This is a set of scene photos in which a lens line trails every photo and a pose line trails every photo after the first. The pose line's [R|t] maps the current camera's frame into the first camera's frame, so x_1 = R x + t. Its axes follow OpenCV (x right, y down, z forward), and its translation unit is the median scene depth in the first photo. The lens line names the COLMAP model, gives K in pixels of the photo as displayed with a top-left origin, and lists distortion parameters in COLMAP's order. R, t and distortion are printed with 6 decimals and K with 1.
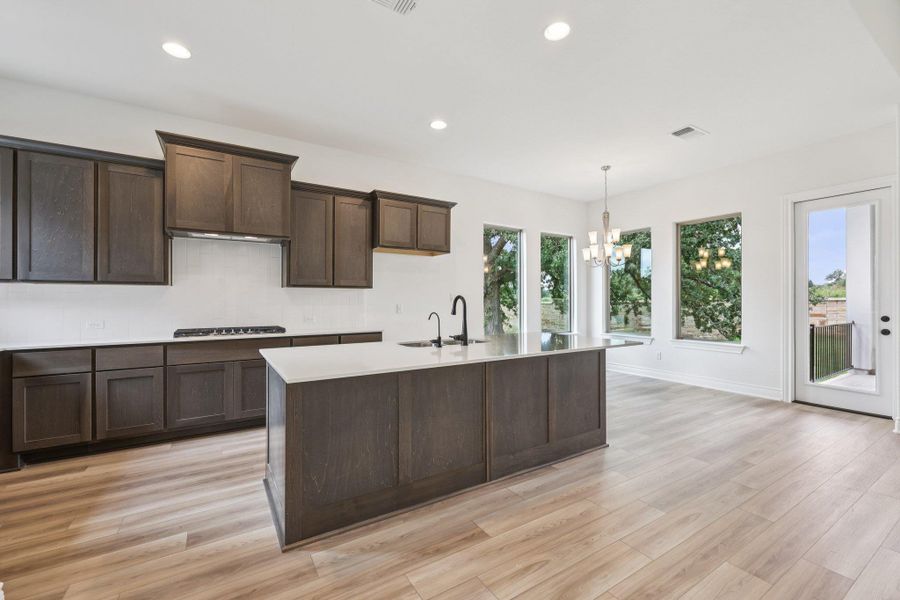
lens RADIAL K [[379.5, 0, 451.4], [0, 379.5, 299.2], [0, 0, 1]] dist [0.000340, -0.001078]
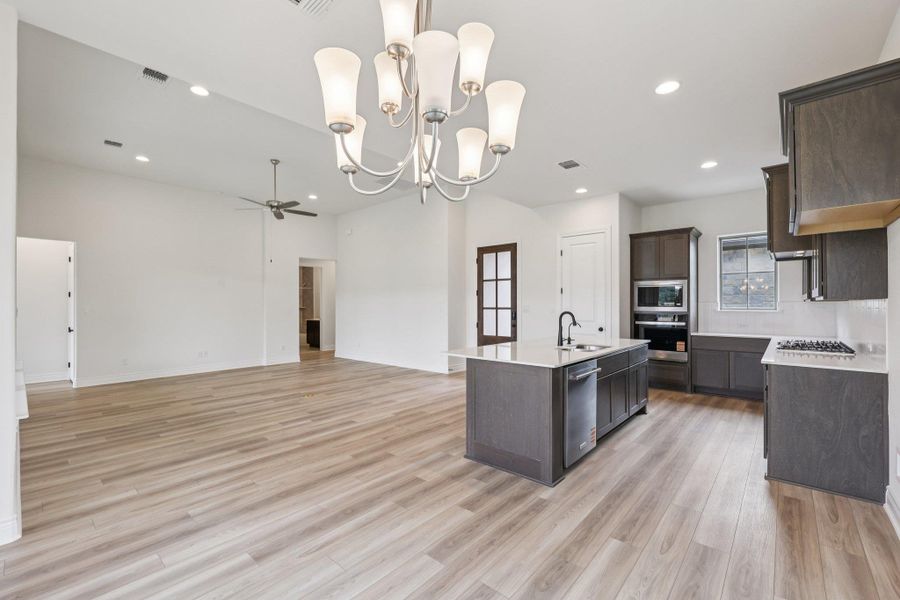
lens RADIAL K [[379.5, 0, 452.7], [0, 379.5, 299.7], [0, 0, 1]] dist [0.000340, -0.001078]
pose [[-0.958138, -0.001735, -0.286301, 0.626832], [0.002882, 0.999873, -0.015704, -0.024559], [0.286292, -0.015871, -0.958011, 1.680298]]
